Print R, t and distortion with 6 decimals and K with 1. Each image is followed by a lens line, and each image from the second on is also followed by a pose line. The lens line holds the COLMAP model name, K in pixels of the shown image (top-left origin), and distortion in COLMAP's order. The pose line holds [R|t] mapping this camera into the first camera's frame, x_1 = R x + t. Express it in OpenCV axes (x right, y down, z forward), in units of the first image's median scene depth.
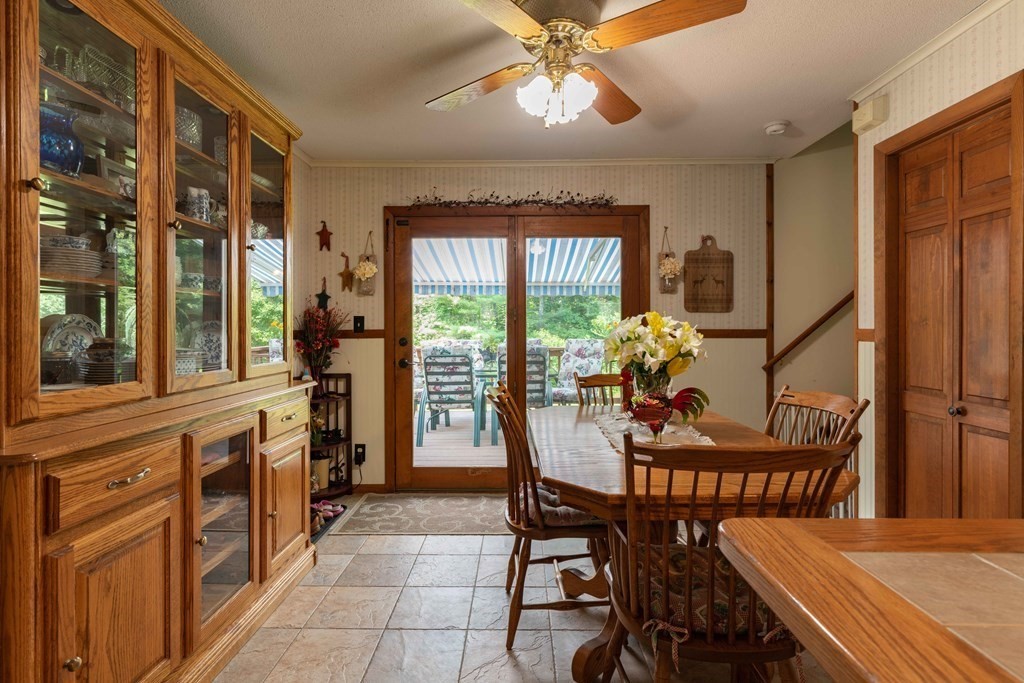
lens RADIAL K [[514.0, 0, 510.8], [0, 514.0, 330.3], [0, 0, 1]] dist [0.000405, -0.000084]
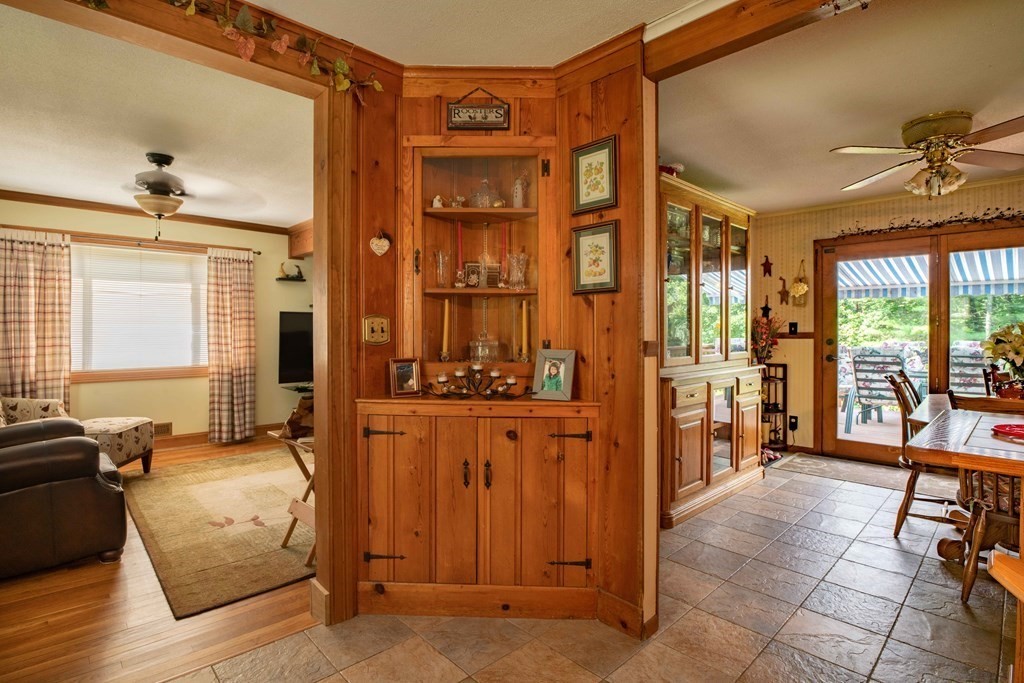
lens RADIAL K [[498.9, 0, 513.9], [0, 498.9, 332.0], [0, 0, 1]] dist [-0.031365, -0.002097]
pose [[0.701310, 0.004394, -0.712843, 0.120810], [-0.001829, 0.999989, 0.004365, -0.006703], [0.712854, -0.001757, 0.701310, -0.453710]]
